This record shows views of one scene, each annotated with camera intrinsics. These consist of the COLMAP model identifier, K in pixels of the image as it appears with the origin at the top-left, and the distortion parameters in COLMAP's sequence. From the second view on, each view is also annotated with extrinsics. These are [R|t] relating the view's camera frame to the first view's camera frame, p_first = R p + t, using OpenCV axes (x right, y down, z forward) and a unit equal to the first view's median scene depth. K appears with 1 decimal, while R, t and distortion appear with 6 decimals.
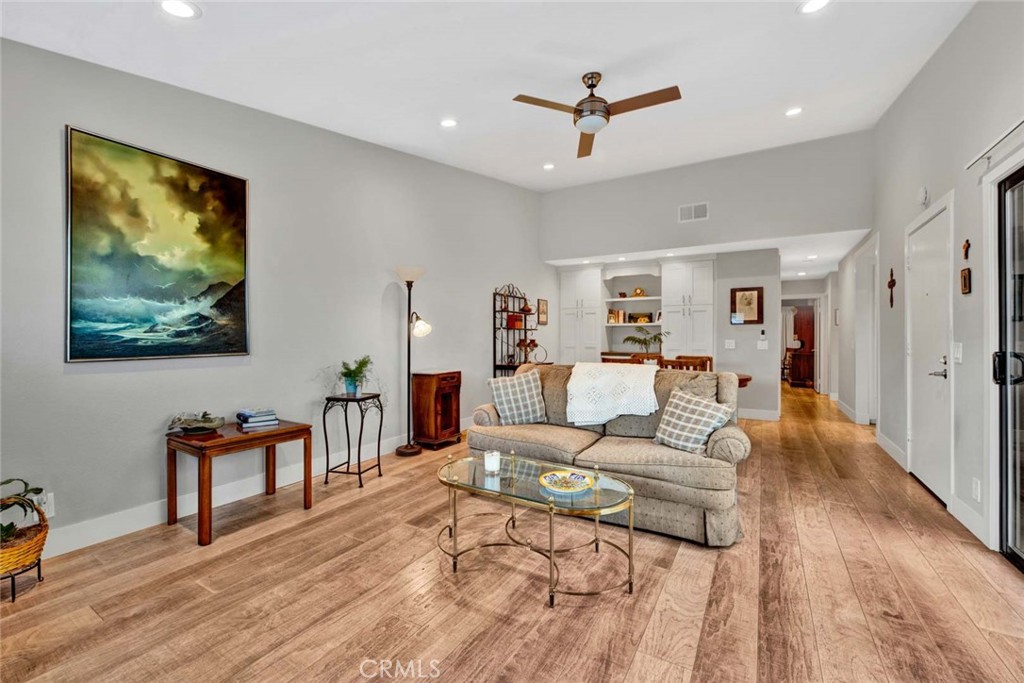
lens RADIAL K [[405.7, 0, 552.9], [0, 405.7, 335.7], [0, 0, 1]] dist [-0.015257, -0.002609]
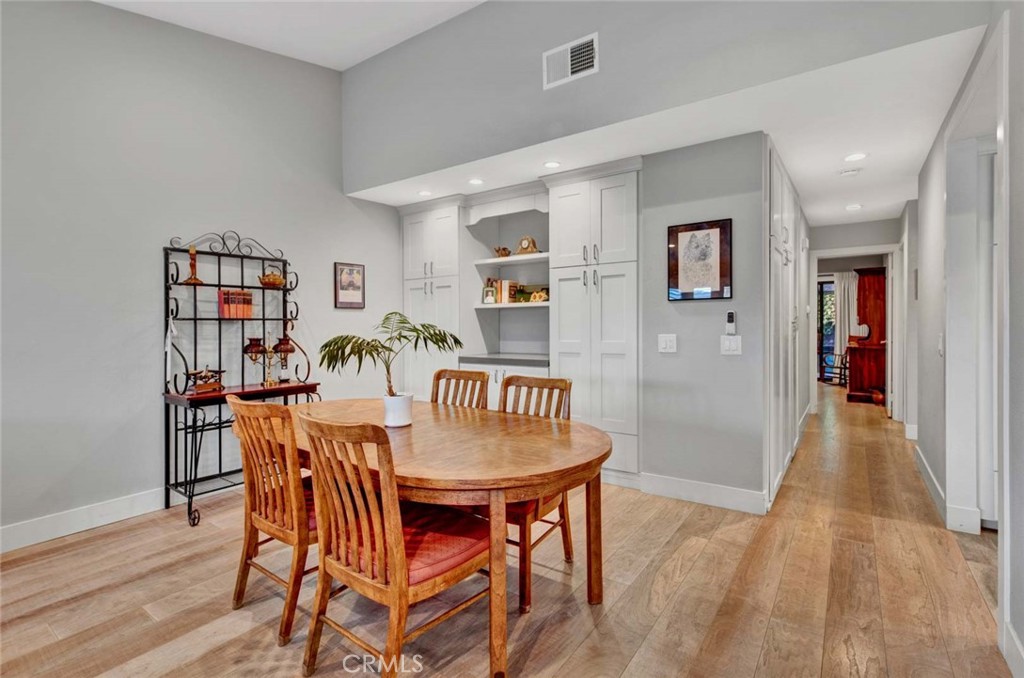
lens RADIAL K [[466.8, 0, 561.6], [0, 466.8, 327.2], [0, 0, 1]] dist [0.001903, 0.001090]
pose [[0.996640, -0.015256, -0.080467, 0.335780], [0.016958, 0.999646, 0.020507, -0.010516], [0.080126, -0.021802, 0.996546, 0.409220]]
